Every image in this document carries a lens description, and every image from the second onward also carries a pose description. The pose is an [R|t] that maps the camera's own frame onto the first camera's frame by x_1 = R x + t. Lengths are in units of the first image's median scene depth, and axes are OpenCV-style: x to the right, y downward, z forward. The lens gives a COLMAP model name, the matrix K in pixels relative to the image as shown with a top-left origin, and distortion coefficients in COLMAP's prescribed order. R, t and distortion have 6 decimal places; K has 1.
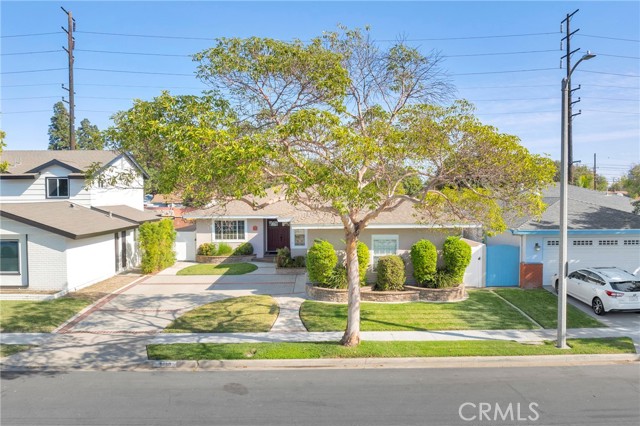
lens RADIAL K [[484.1, 0, 323.2], [0, 484.1, 210.6], [0, 0, 1]] dist [-0.034716, 0.000761]
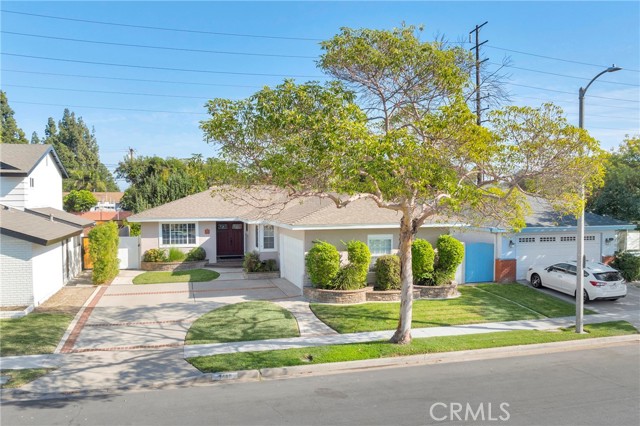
lens RADIAL K [[501.4, 0, 318.3], [0, 501.4, 216.5], [0, 0, 1]] dist [-0.028825, -0.011528]
pose [[0.974571, -0.008422, 0.223923, -0.287397], [0.007484, 0.999959, 0.005040, 0.007803], [-0.223956, -0.003236, 0.974594, 0.023258]]
